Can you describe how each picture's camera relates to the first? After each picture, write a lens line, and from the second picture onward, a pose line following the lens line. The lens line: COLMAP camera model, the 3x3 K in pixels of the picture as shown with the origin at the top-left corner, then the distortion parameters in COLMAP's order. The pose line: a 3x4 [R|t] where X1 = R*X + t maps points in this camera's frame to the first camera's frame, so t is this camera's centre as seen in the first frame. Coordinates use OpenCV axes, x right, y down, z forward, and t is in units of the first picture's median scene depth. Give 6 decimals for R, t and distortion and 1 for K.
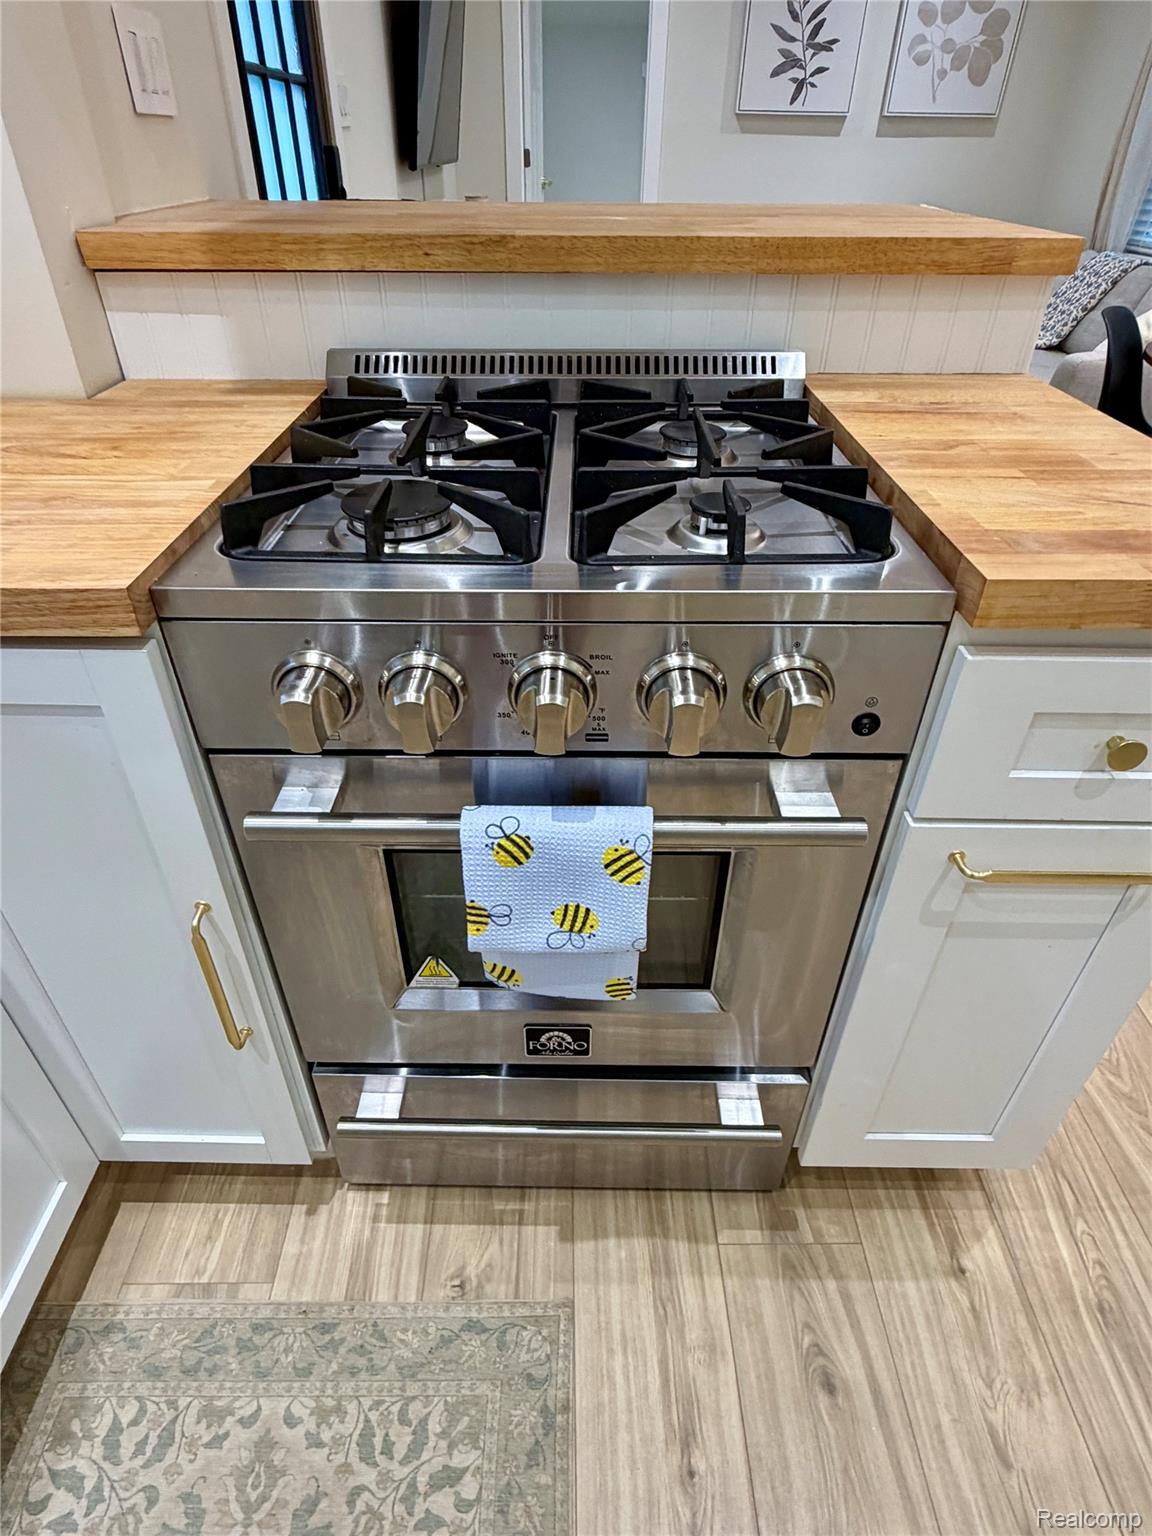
lens RADIAL K [[846.3, 0, 574.6], [0, 846.3, 761.5], [0, 0, 1]] dist [-0.001623, -0.000135]
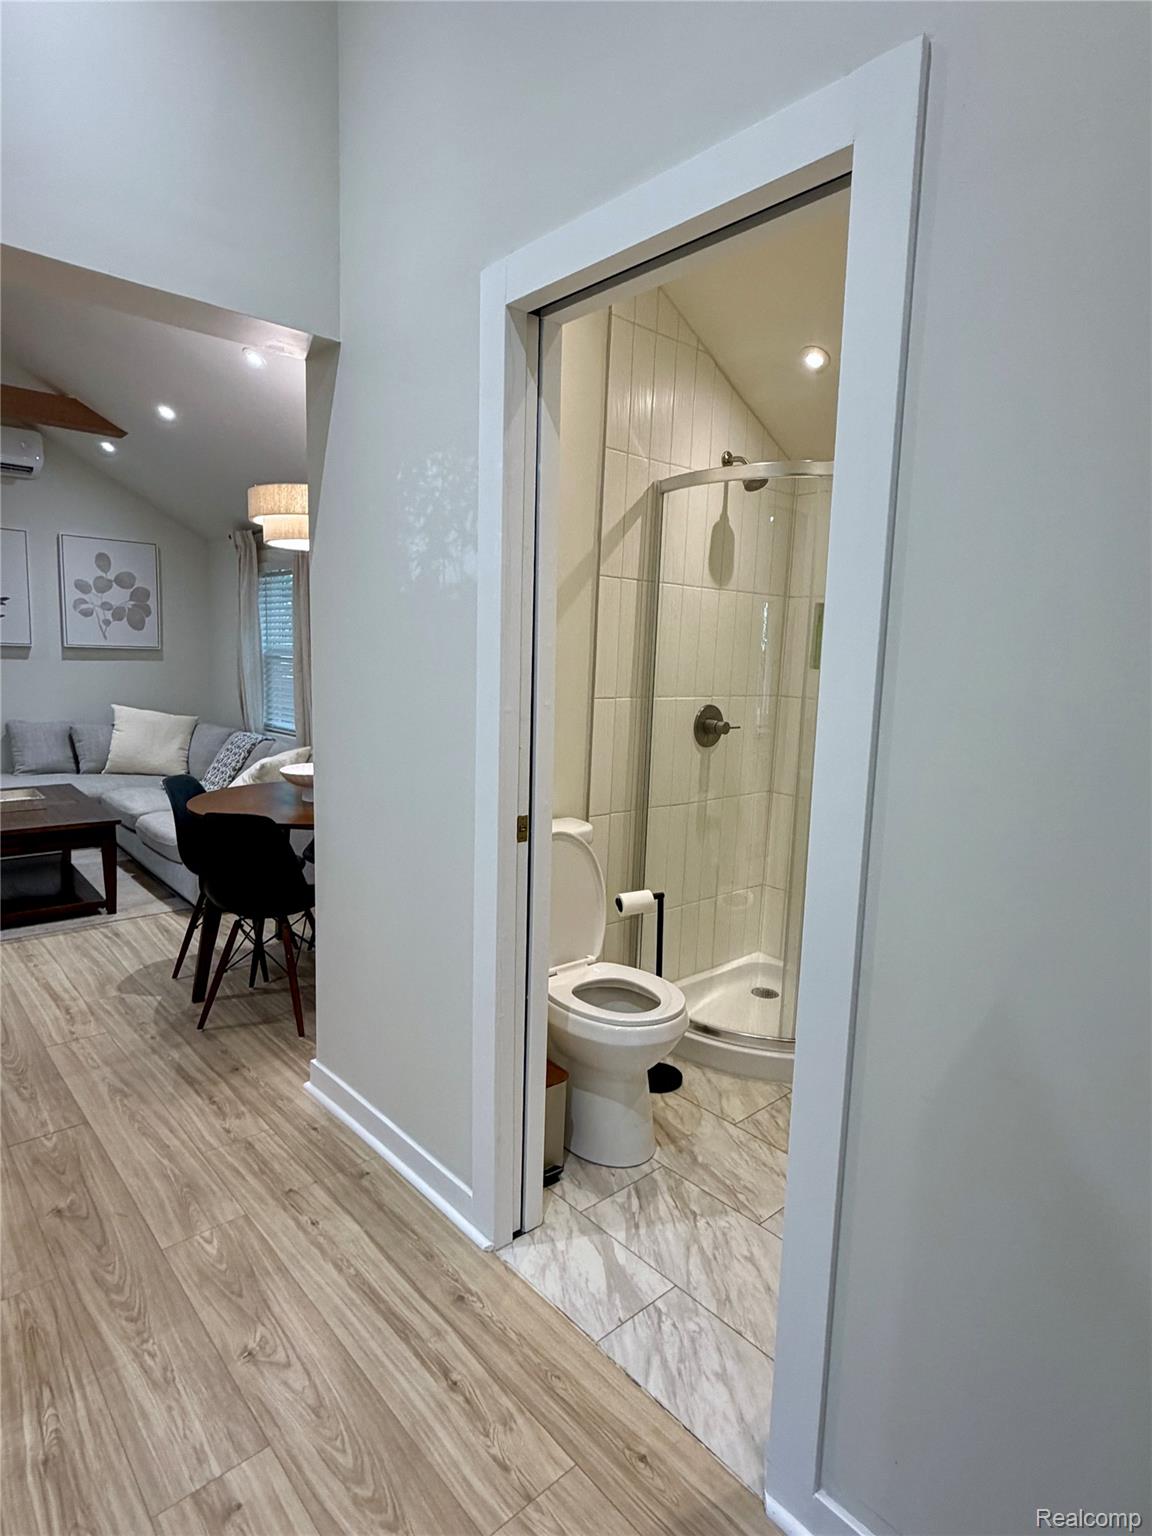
lens RADIAL K [[841.3, 0, 574.6], [0, 841.3, 768.2], [0, 0, 1]] dist [-0.000244, -0.000456]
pose [[0.752058, -0.076114, 0.654688, 0.461869], [0.372001, 0.868990, -0.326300, 0.435969], [-0.544081, 0.488941, 0.681845, -0.891631]]
